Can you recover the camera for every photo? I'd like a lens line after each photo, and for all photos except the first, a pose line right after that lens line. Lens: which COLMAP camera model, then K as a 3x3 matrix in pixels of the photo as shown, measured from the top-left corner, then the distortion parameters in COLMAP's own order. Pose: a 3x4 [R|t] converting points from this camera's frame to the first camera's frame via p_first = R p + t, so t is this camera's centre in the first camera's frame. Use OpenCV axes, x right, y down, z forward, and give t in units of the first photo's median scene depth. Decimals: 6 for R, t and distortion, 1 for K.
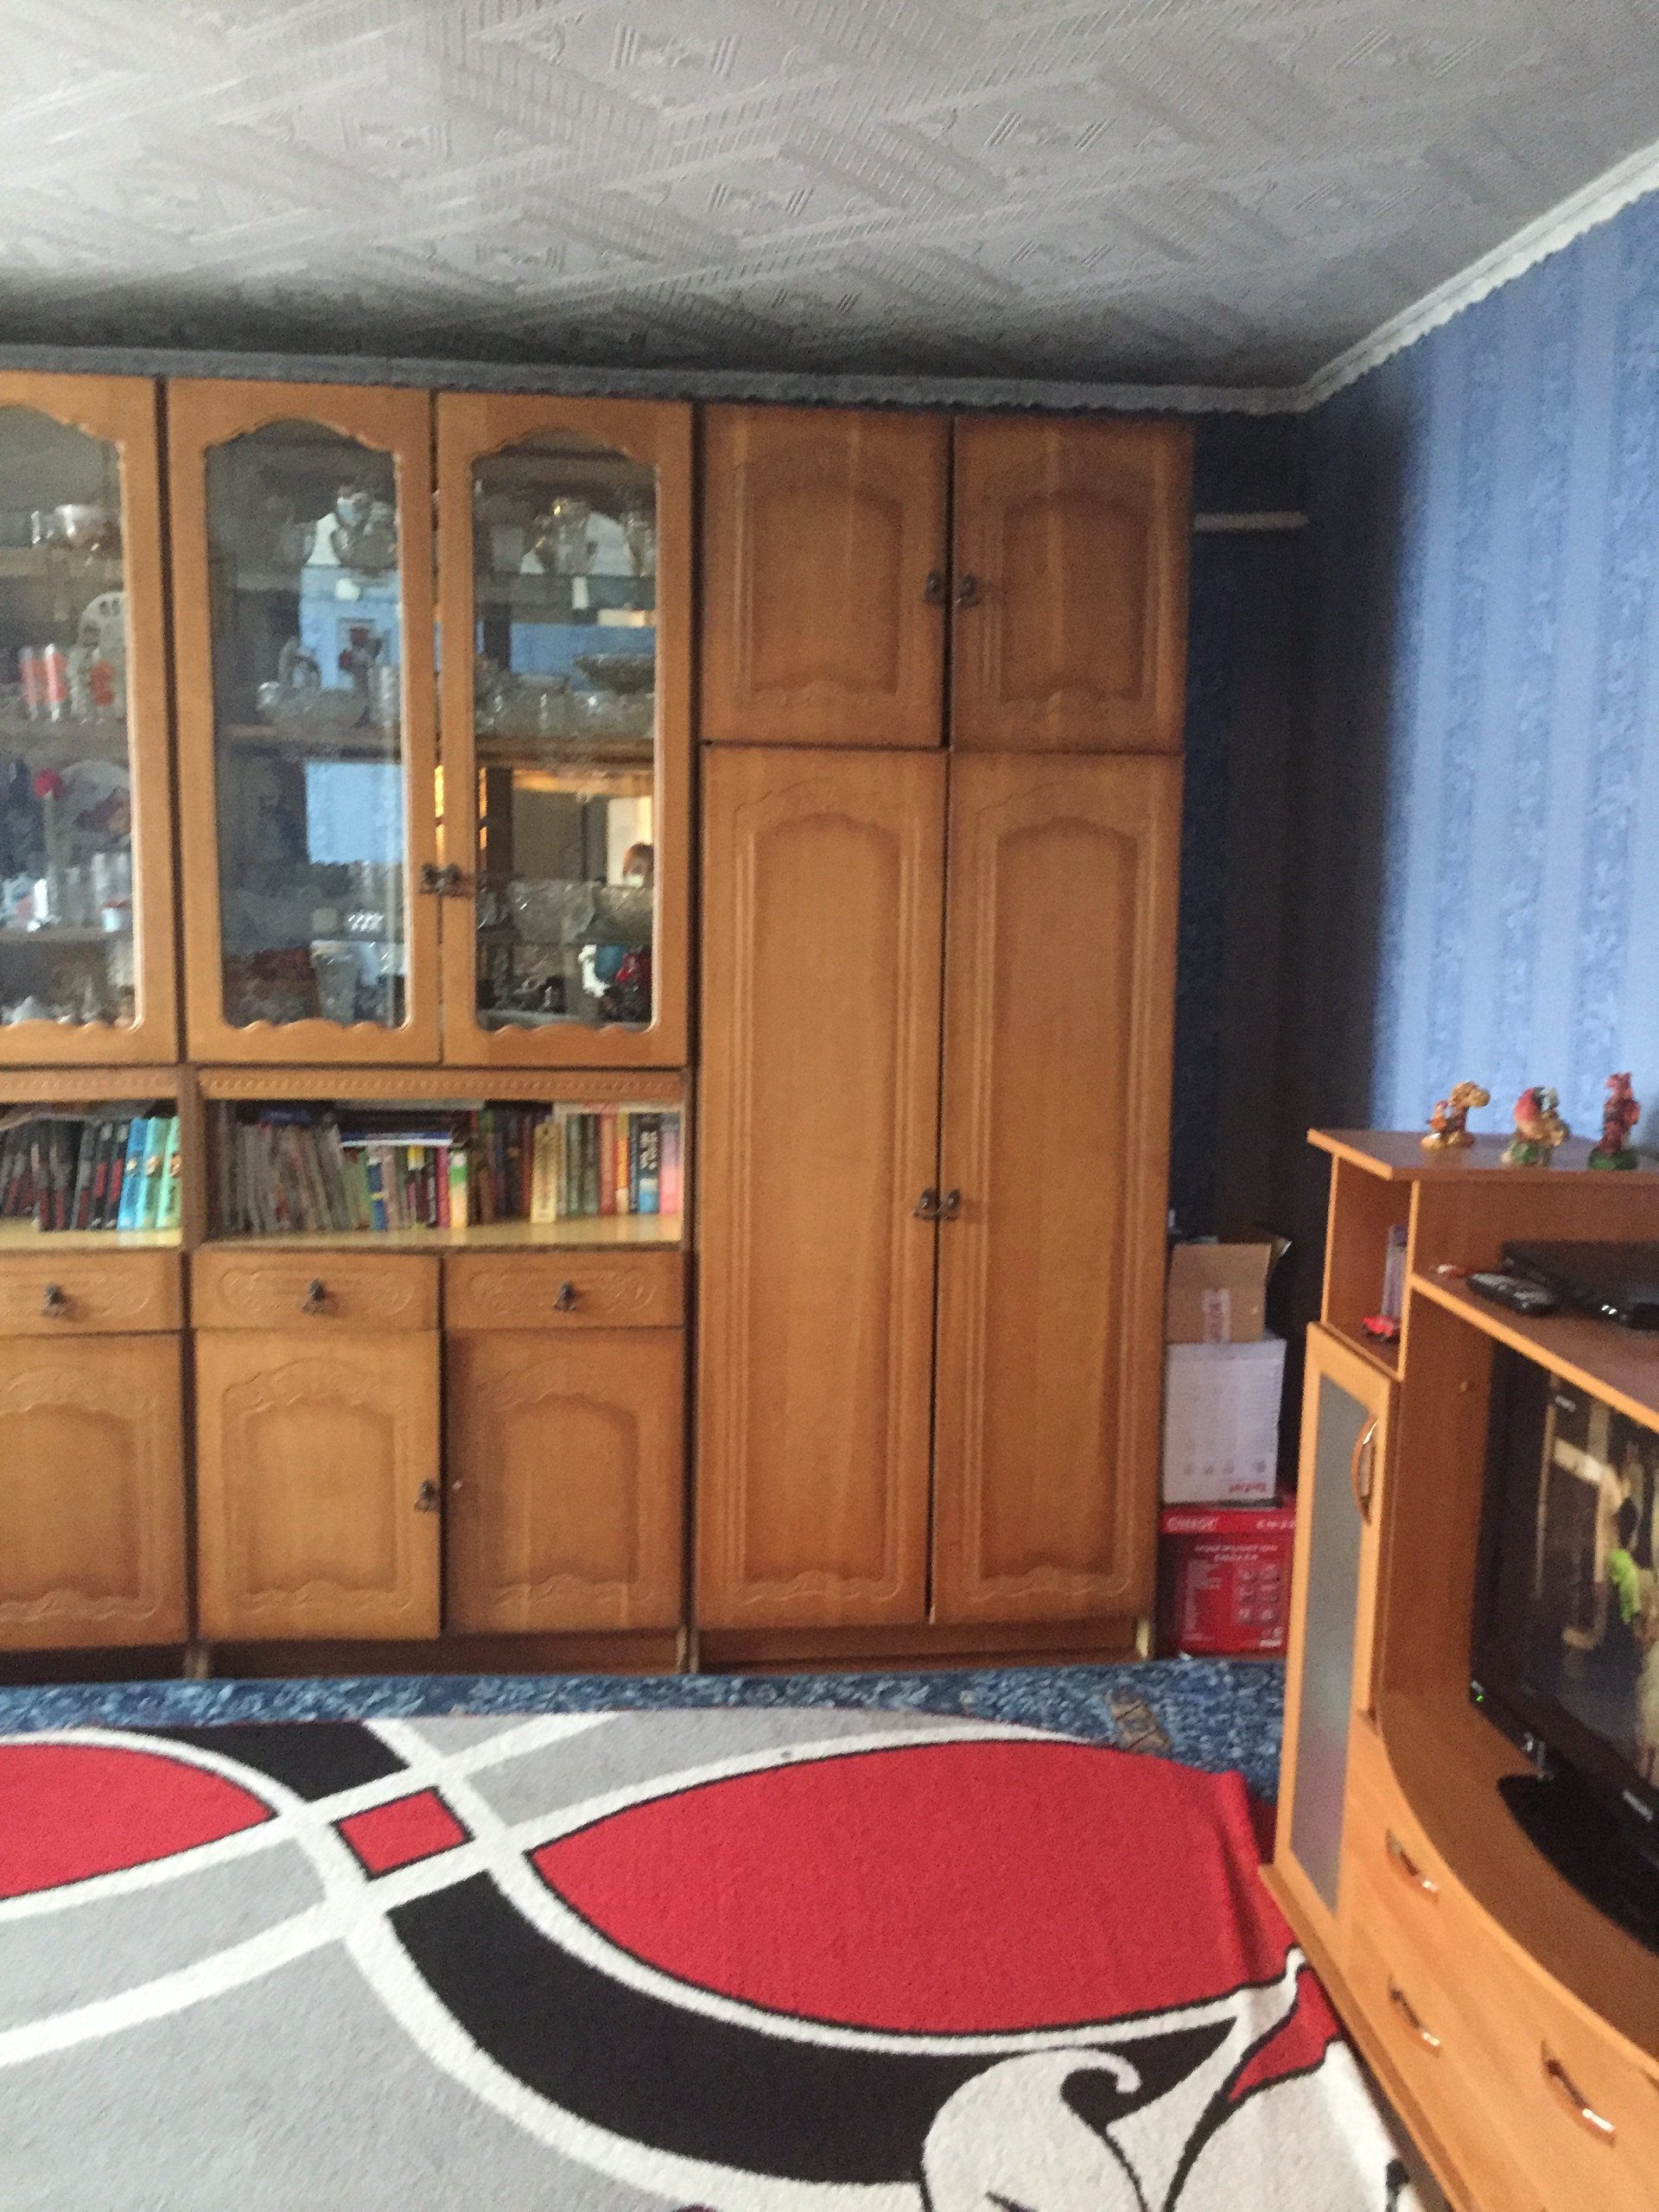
lens RADIAL K [[1876.9, 0, 832.3], [0, 1876.9, 1112.1], [0, 0, 1]] dist [0.080704, -0.104659]
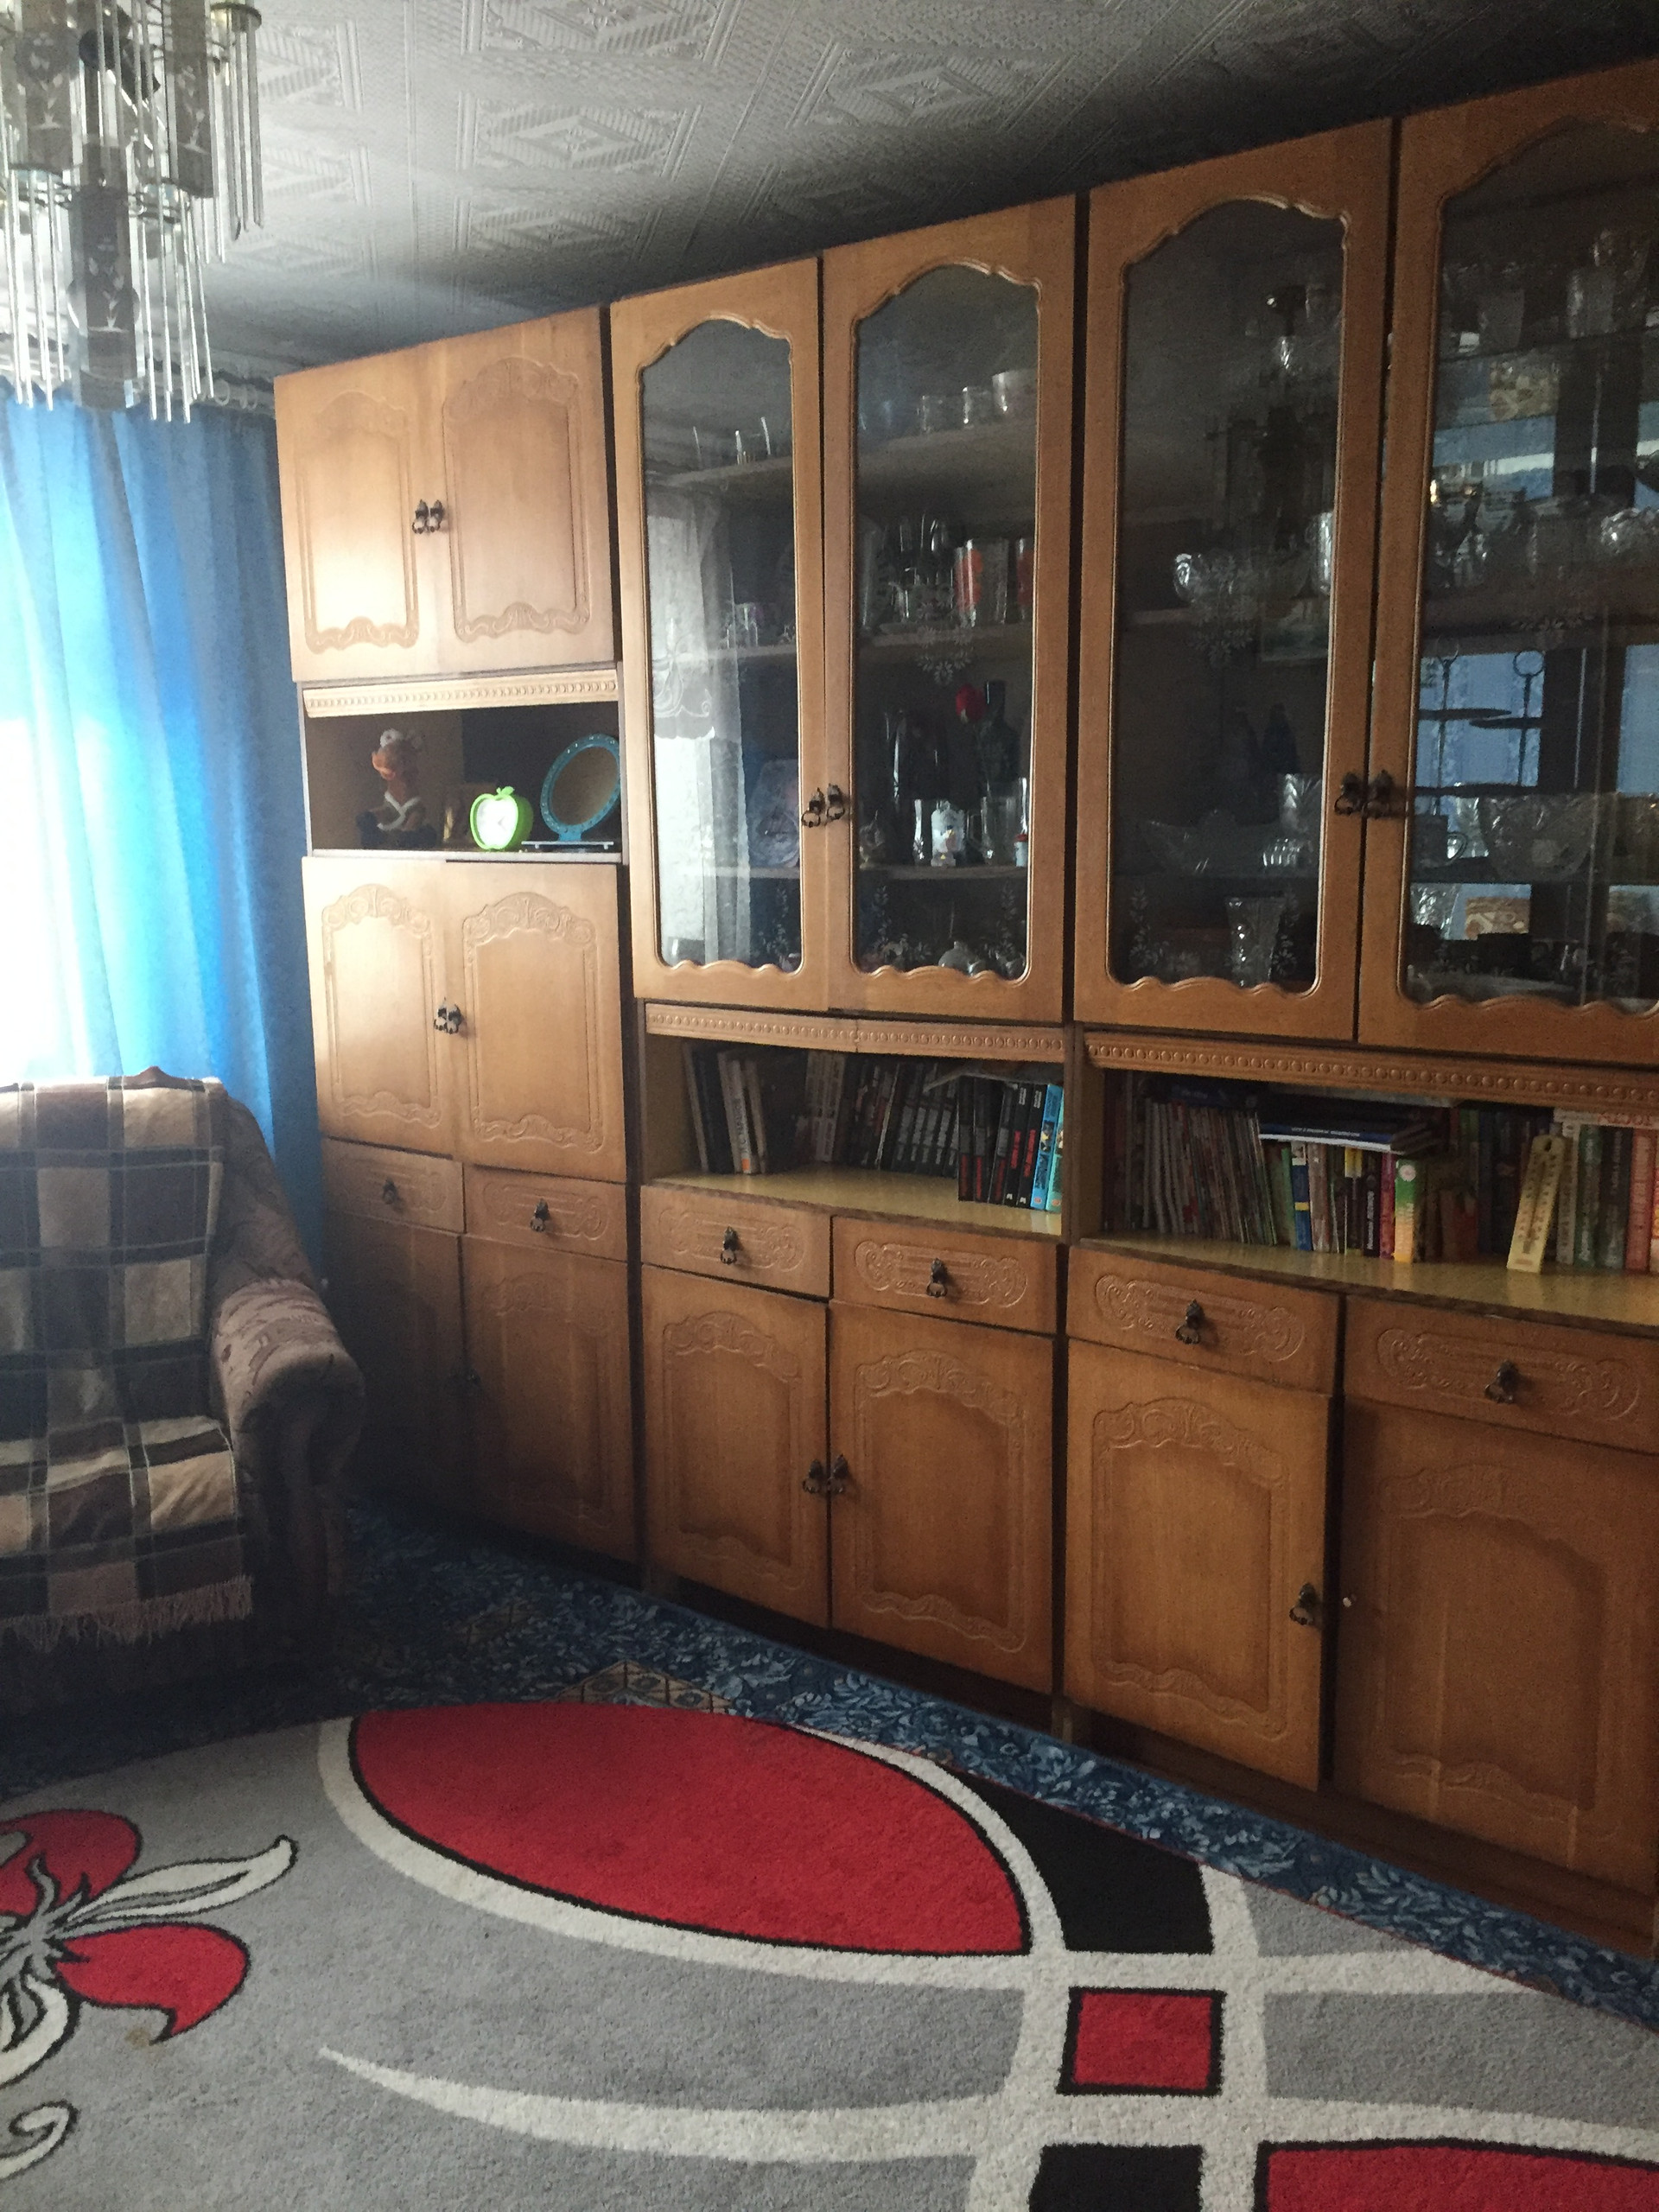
lens RADIAL K [[1876.9, 0, 832.8], [0, 1876.9, 1106.1], [0, 0, 1]] dist [0.080704, -0.104659]
pose [[0.727330, 0.084699, -0.681041, 0.151792], [-0.075138, 0.996217, 0.043651, -0.017183], [0.682162, 0.019423, 0.730943, 0.305589]]
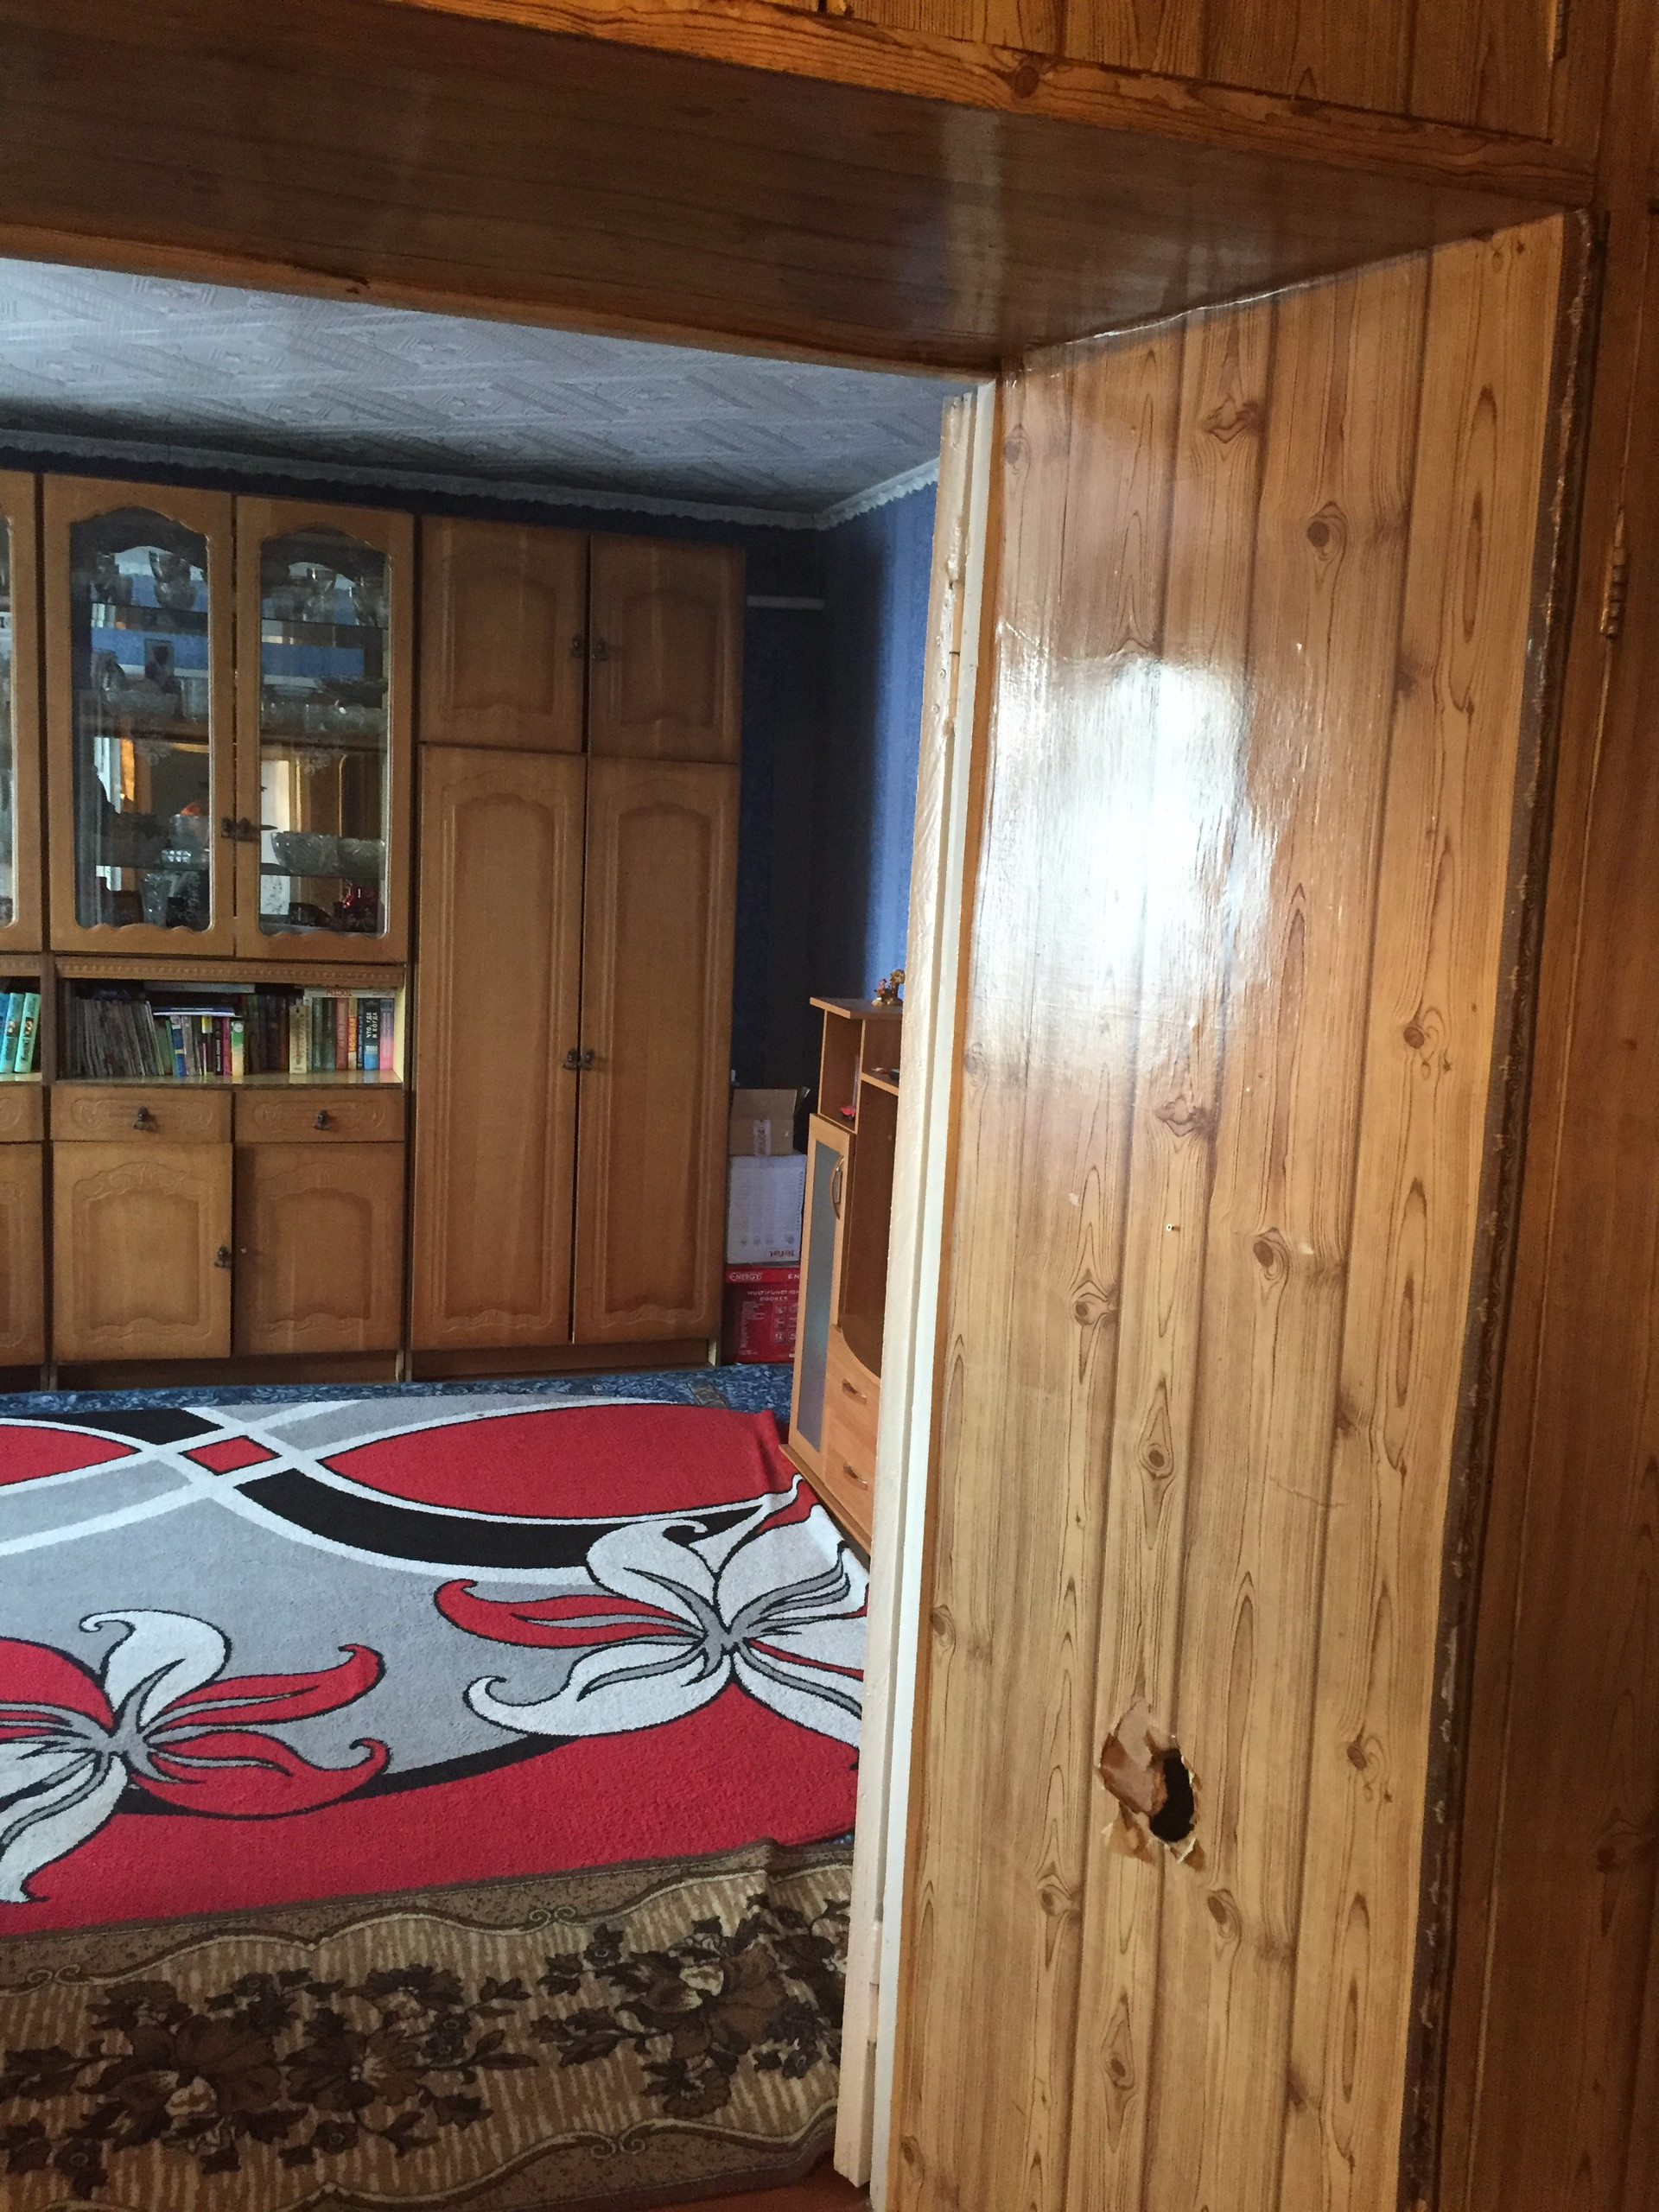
lens RADIAL K [[1876.9, 0, 817.2], [0, 1876.9, 1138.9], [0, 0, 1]] dist [0.080704, -0.104659]
pose [[0.976970, -0.002059, 0.213367, -0.078926], [-0.004269, 0.999565, 0.029192, 0.068857], [-0.213334, -0.029431, 0.976536, -0.510197]]
